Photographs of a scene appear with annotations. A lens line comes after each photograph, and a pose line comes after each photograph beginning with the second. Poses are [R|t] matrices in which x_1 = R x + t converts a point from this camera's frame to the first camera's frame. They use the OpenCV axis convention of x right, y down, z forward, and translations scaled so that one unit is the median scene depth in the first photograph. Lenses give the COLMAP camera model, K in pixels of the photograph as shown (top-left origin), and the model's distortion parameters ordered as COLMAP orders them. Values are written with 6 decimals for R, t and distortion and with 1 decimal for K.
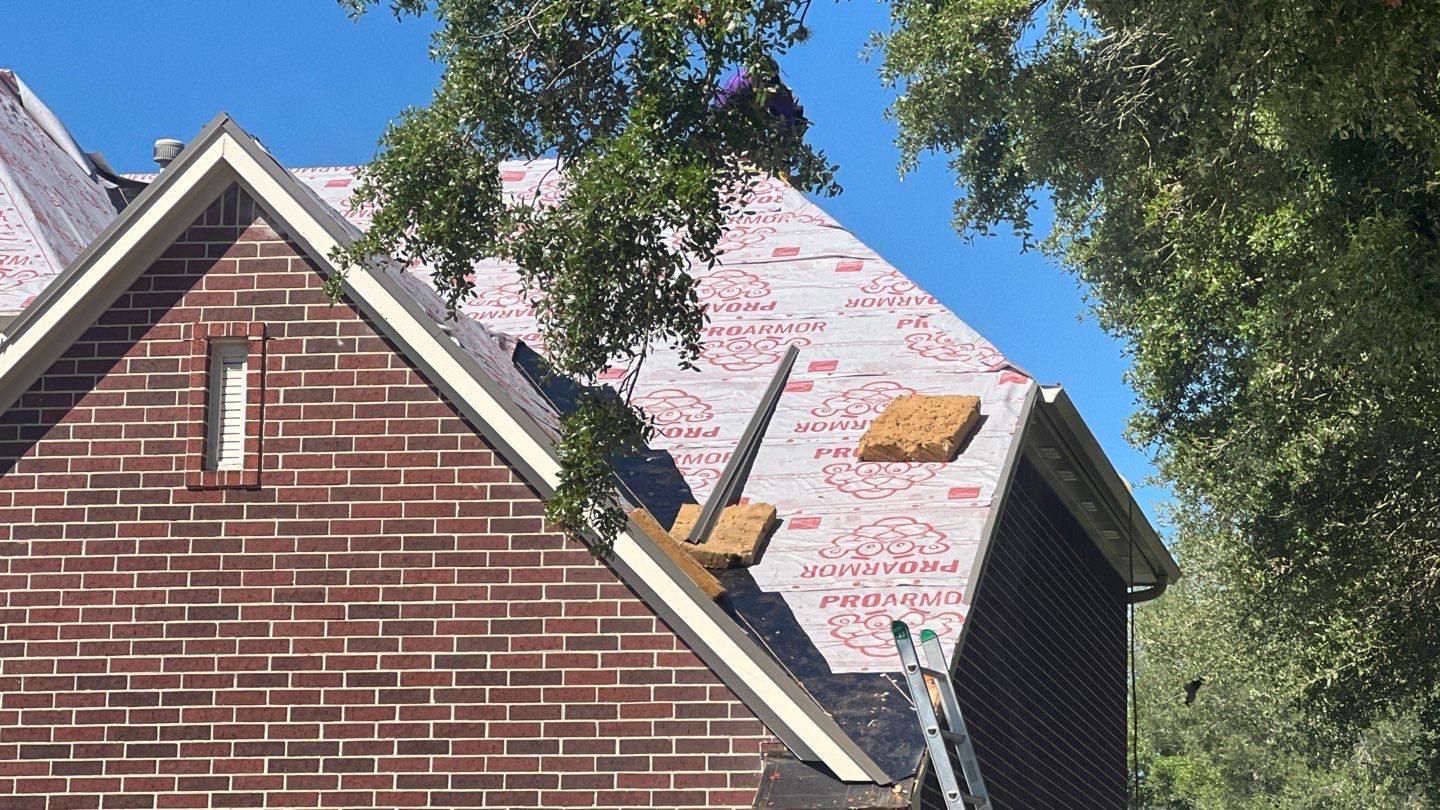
lens RADIAL K [[4306.6, 0, 754.5], [0, 4306.6, 309.8], [0, 0, 1]] dist [-0.452447, 12.797080]
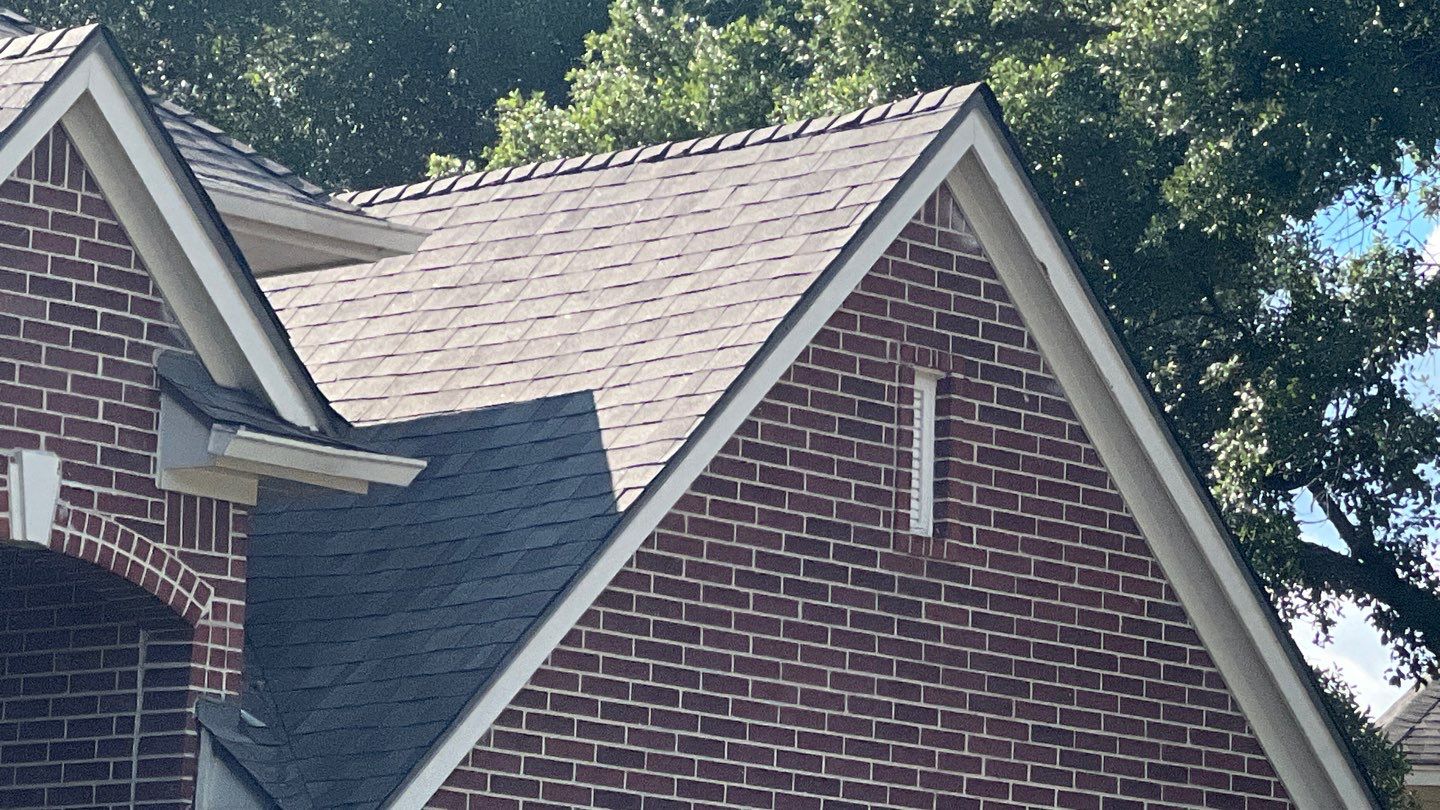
lens RADIAL K [[7010.0, 0, 720.8], [0, 7010.0, 402.2], [0, 0, 1]] dist [-0.726693, 19.491872]
pose [[0.527549, 0.132787, 0.839083, -1.247474], [-0.202412, 0.978910, -0.027654, 0.057166], [-0.825059, -0.155251, 0.543300, 0.329863]]
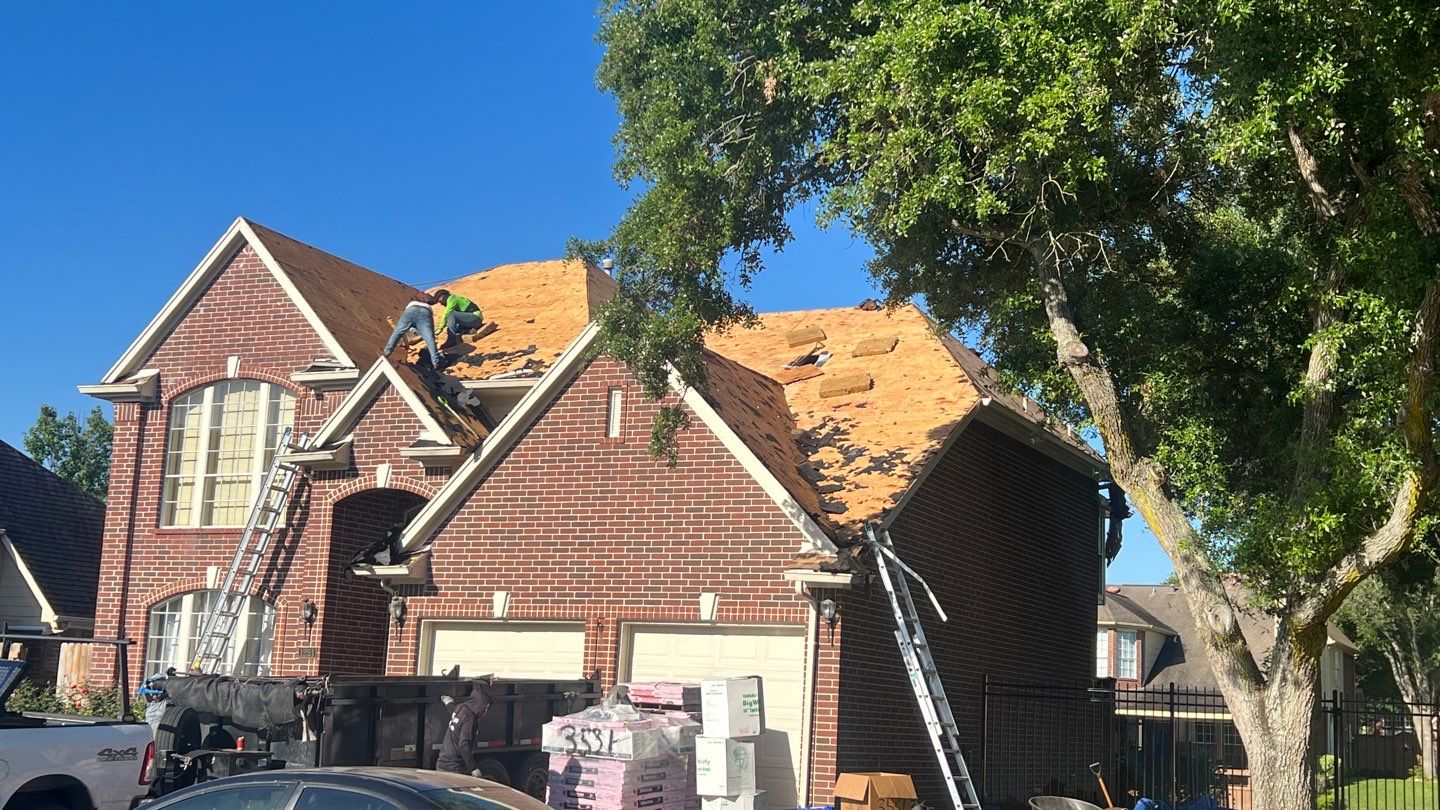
lens RADIAL K [[1772.0, 0, 721.0], [0, 1772.0, 404.0], [0, 0, 1]] dist [0.221672, -0.773292]
pose [[0.965787, -0.017966, -0.258714, 0.220874], [0.023516, 0.999555, 0.018371, -0.000958], [0.258269, -0.023827, 0.965779, -0.024859]]
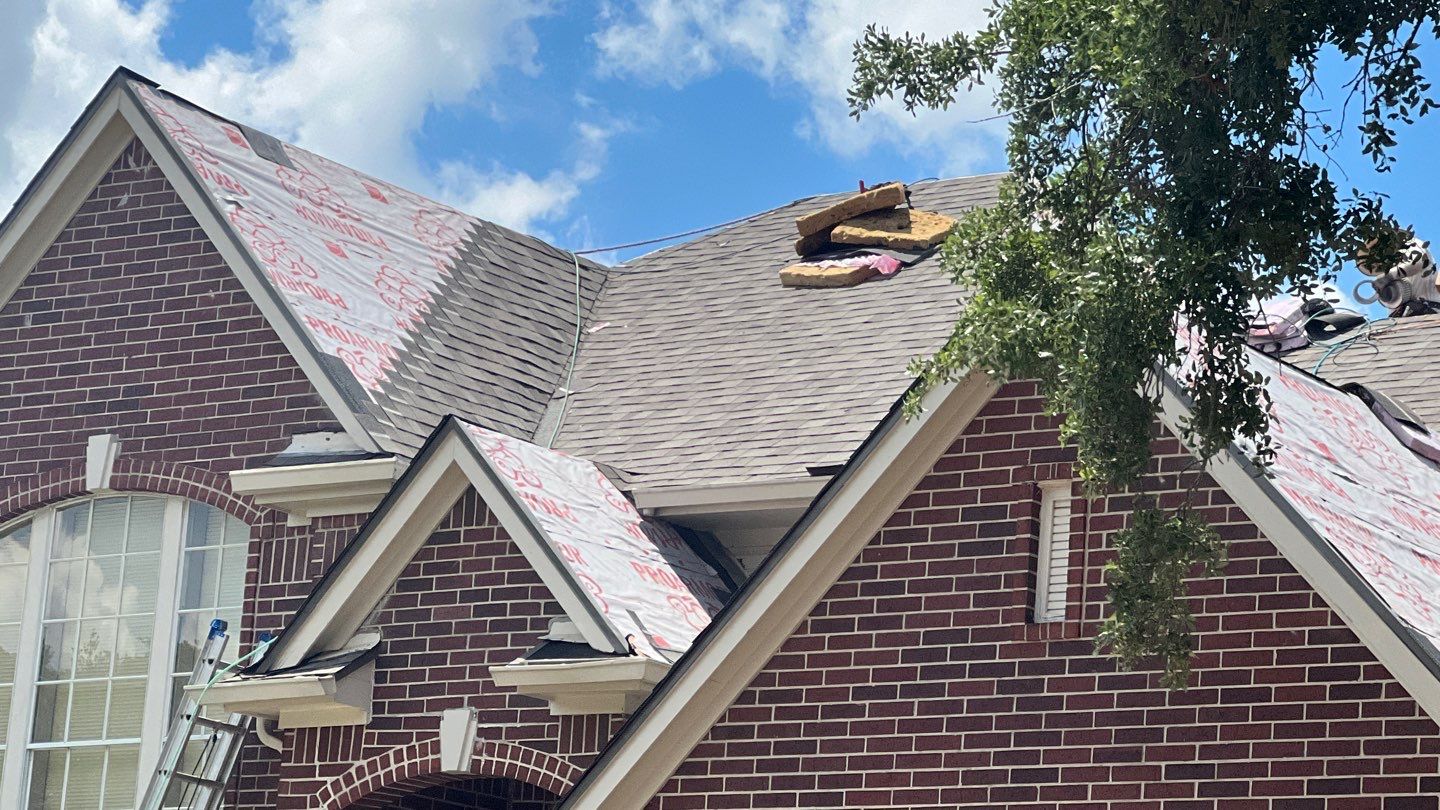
lens RADIAL K [[4306.6, 0, 754.5], [0, 4306.6, 309.8], [0, 0, 1]] dist [-0.452447, 12.797080]
pose [[0.906647, -0.057134, -0.418003, 0.213010], [0.035164, 0.997574, -0.060082, 0.023675], [0.420421, 0.039774, 0.906457, 0.127570]]
